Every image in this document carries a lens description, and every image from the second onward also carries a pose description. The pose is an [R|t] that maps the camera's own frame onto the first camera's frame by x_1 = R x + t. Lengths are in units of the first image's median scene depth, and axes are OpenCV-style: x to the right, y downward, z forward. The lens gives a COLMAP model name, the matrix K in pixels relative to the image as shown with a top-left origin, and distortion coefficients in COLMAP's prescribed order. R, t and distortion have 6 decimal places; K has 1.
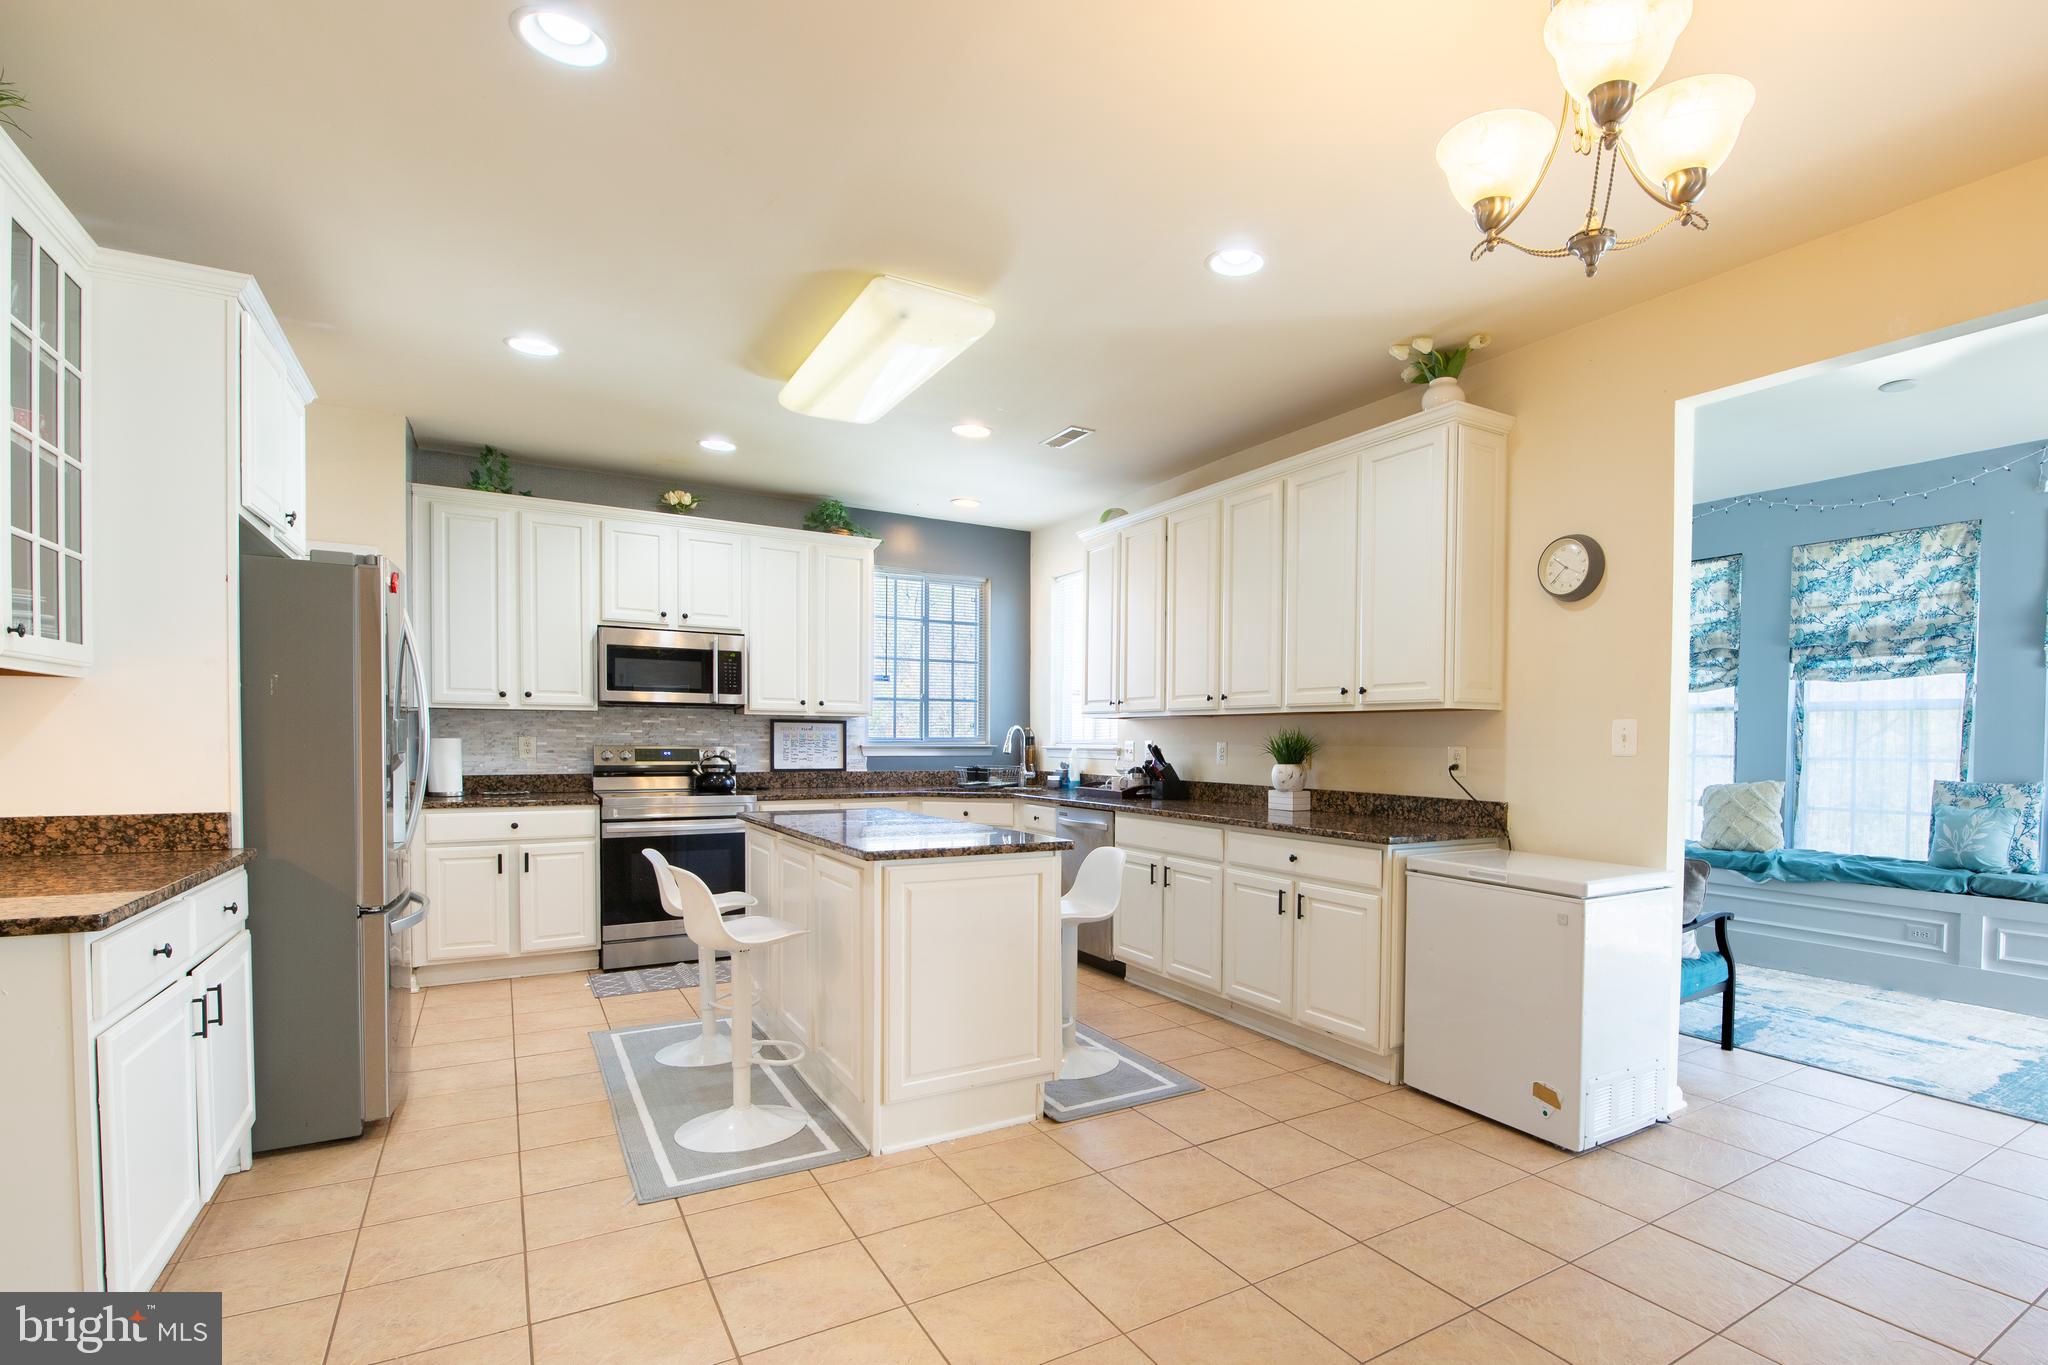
lens RADIAL K [[982.0, 0, 1152.3], [0, 982.0, 764.1], [0, 0, 1]] dist [0.001686, -0.011959]
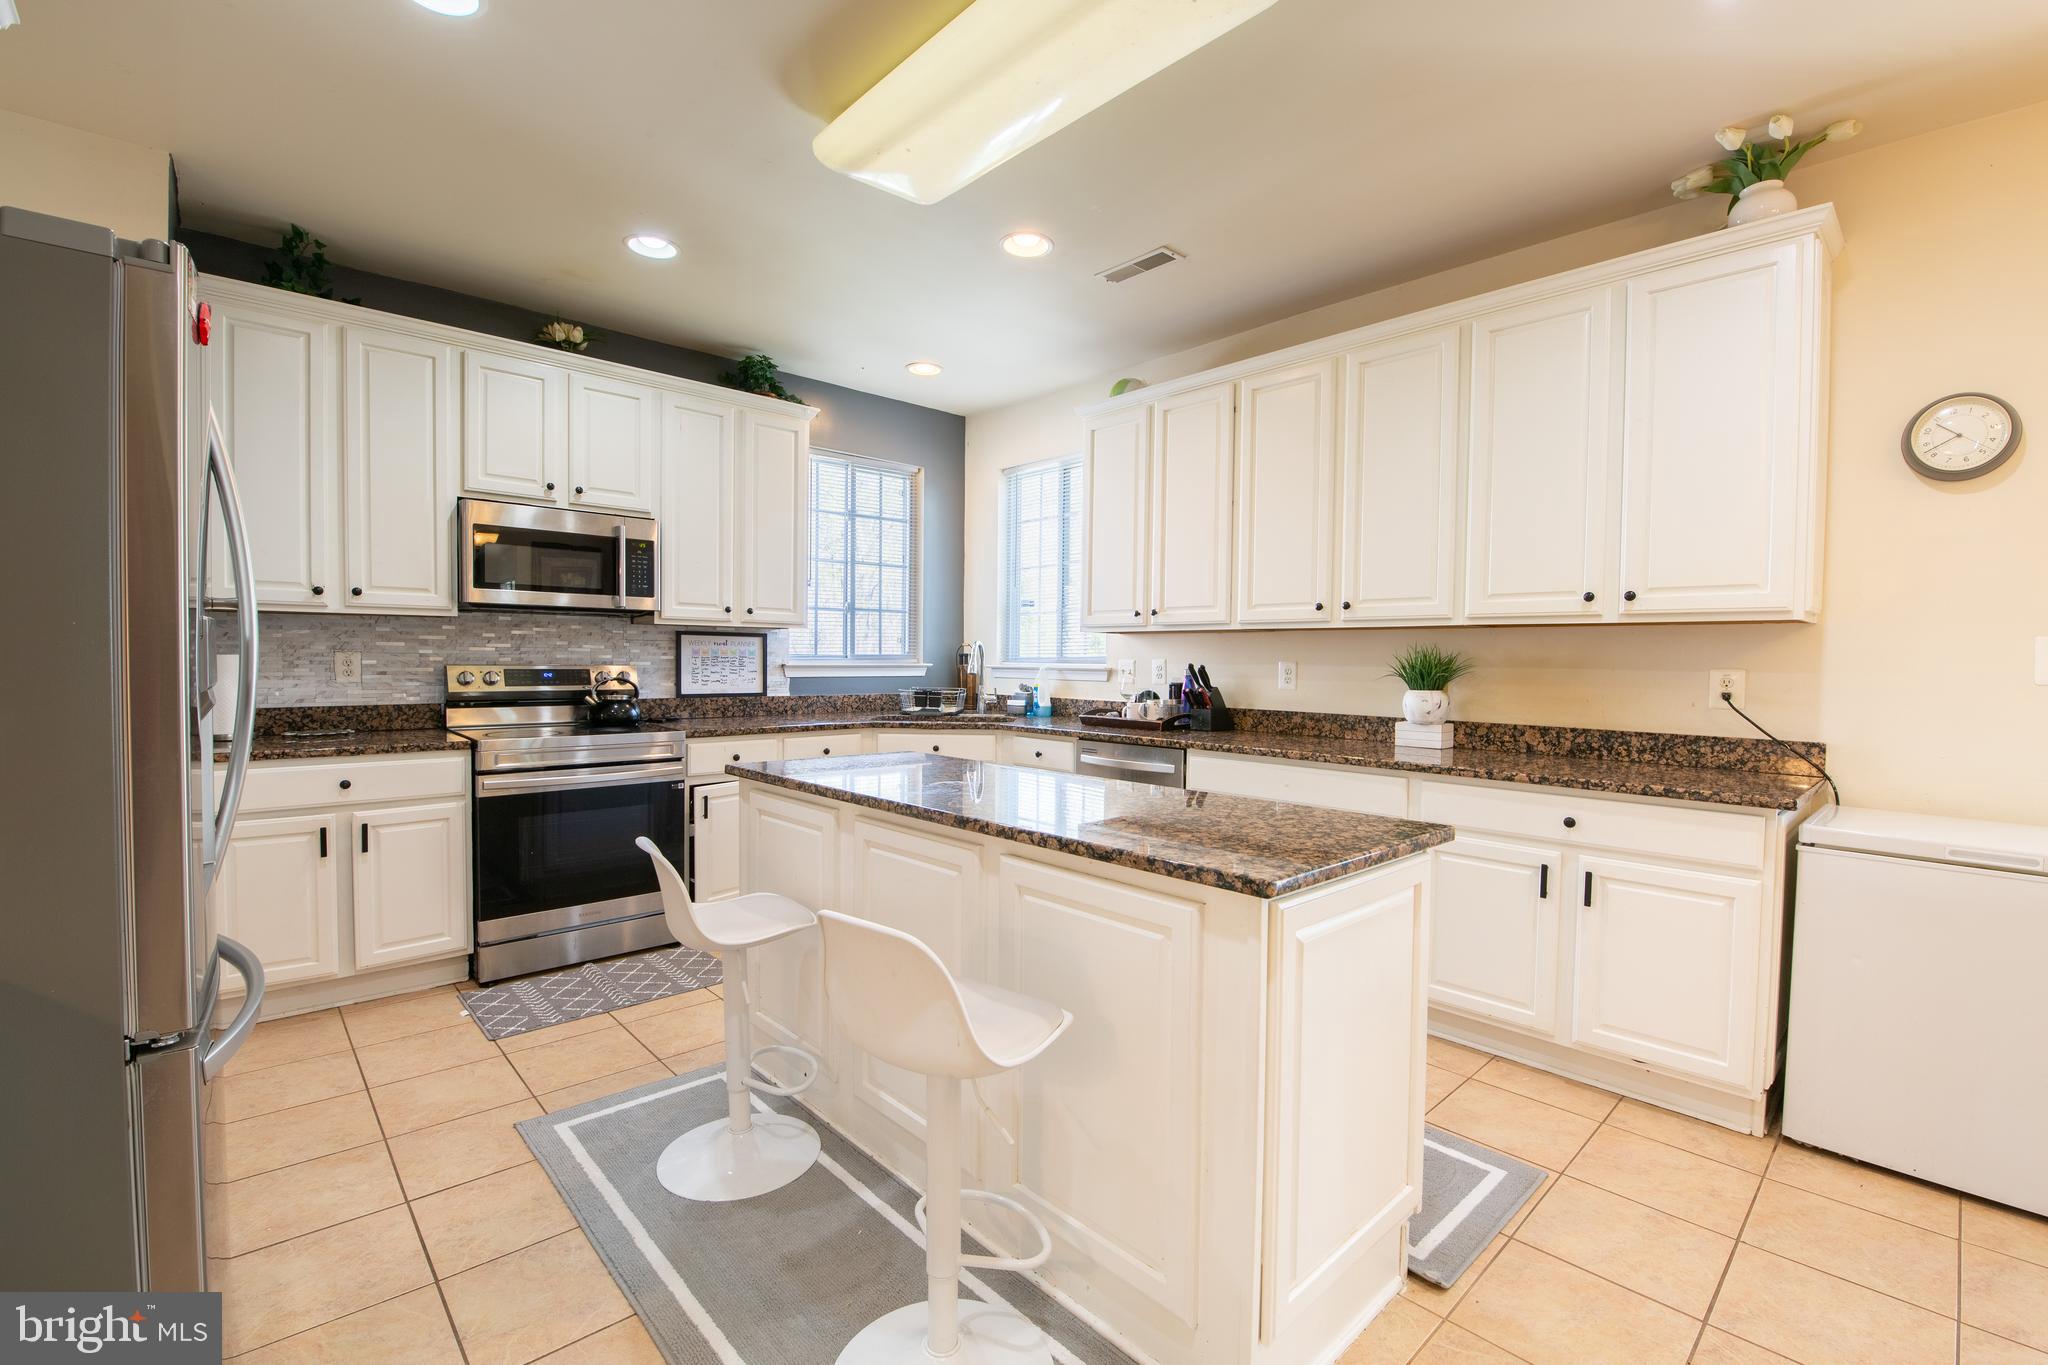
lens RADIAL K [[878.3, 0, 1030.4], [0, 878.3, 683.5], [0, 0, 1]] dist [0.000438, -0.011314]
pose [[0.986516, -0.002460, 0.163649, -0.268772], [0.001349, 0.999975, 0.006895, -0.009651], [-0.163662, -0.006582, 0.986495, 0.312332]]
